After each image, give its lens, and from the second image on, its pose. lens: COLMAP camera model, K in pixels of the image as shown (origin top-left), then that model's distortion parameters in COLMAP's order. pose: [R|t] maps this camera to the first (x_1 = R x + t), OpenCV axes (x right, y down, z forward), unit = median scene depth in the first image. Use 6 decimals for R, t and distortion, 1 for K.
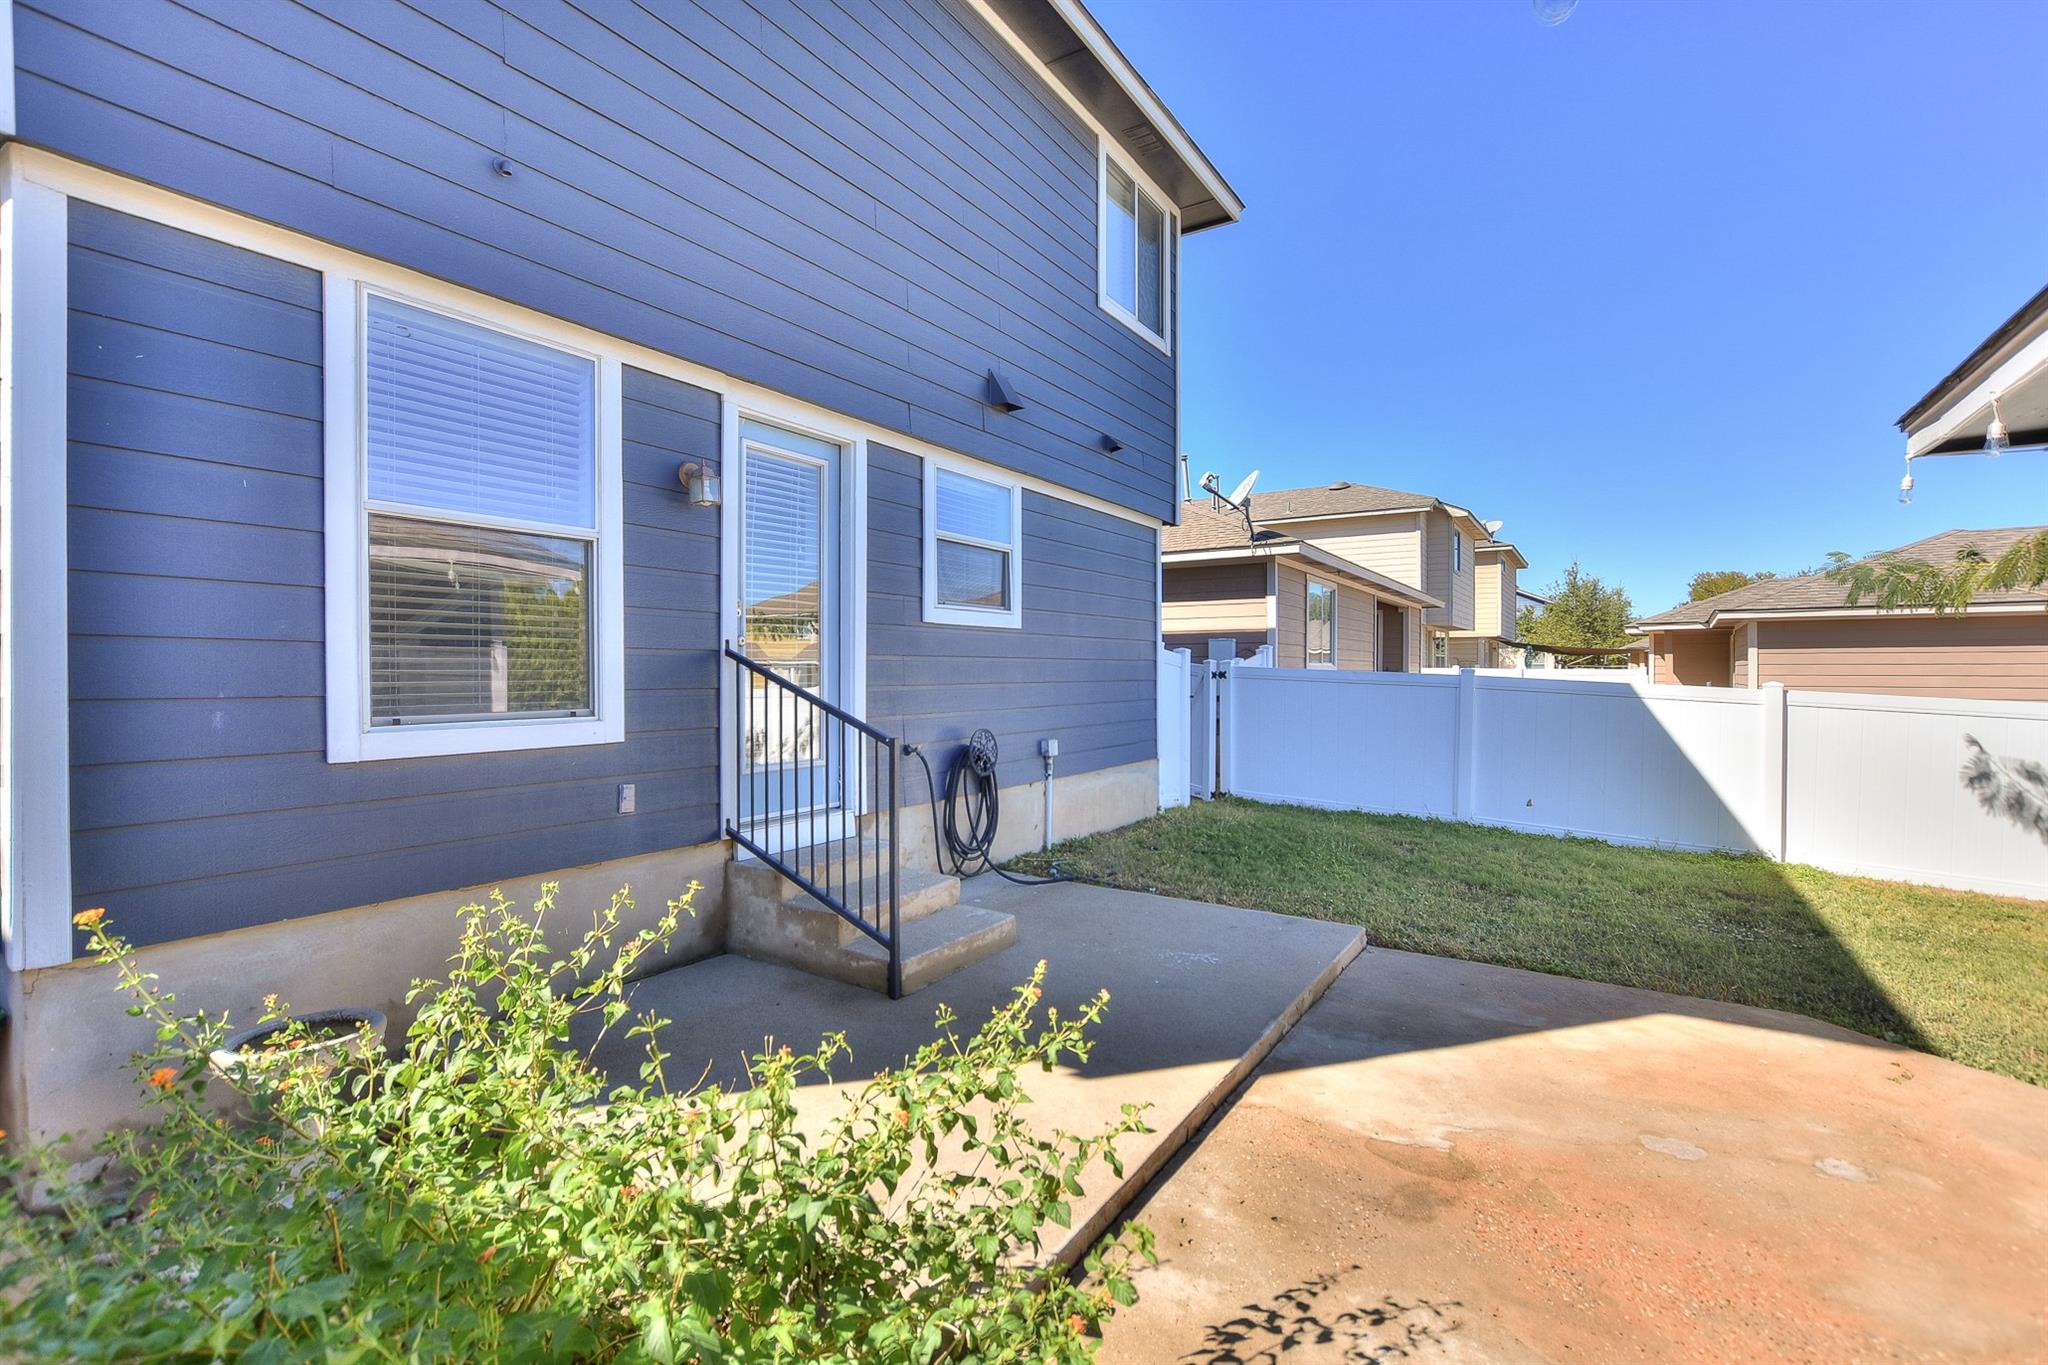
lens RADIAL K [[909.3, 0, 1024.0], [0, 909.3, 682.5], [0, 0, 1]] dist [-0.022482, 0.004885]
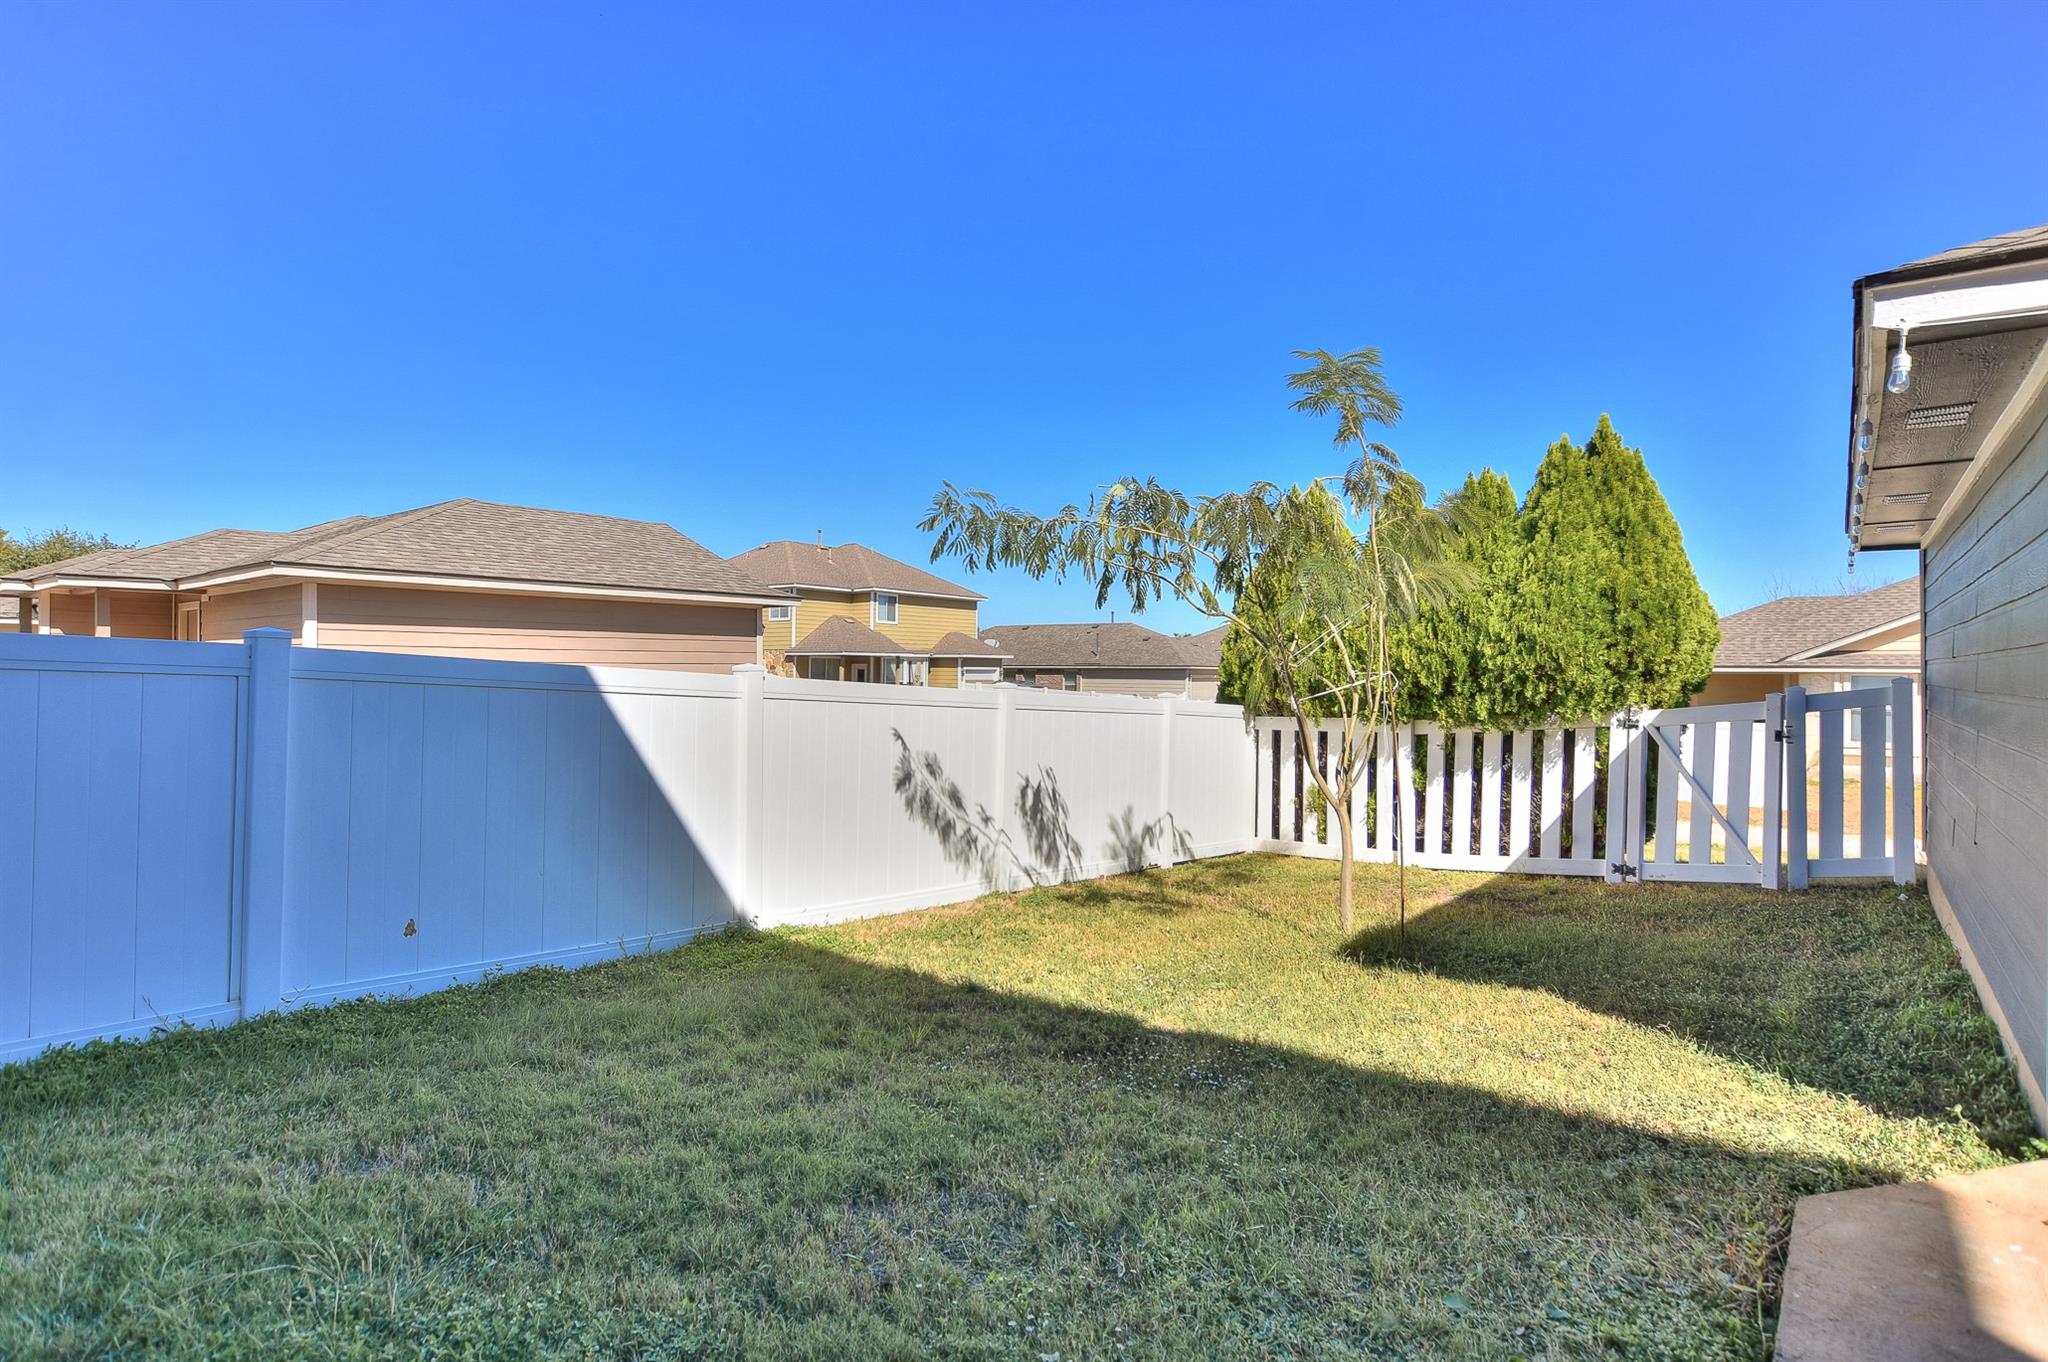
lens RADIAL K [[1062.5, 0, 1024.0], [0, 1062.5, 681.0], [0, 0, 1]] dist [0.001625, 0.000303]
pose [[0.071677, -0.005443, 0.997413, 0.053690], [0.001431, 0.999985, 0.005354, 0.007352], [-0.997427, 0.001044, 0.071684, 0.704293]]
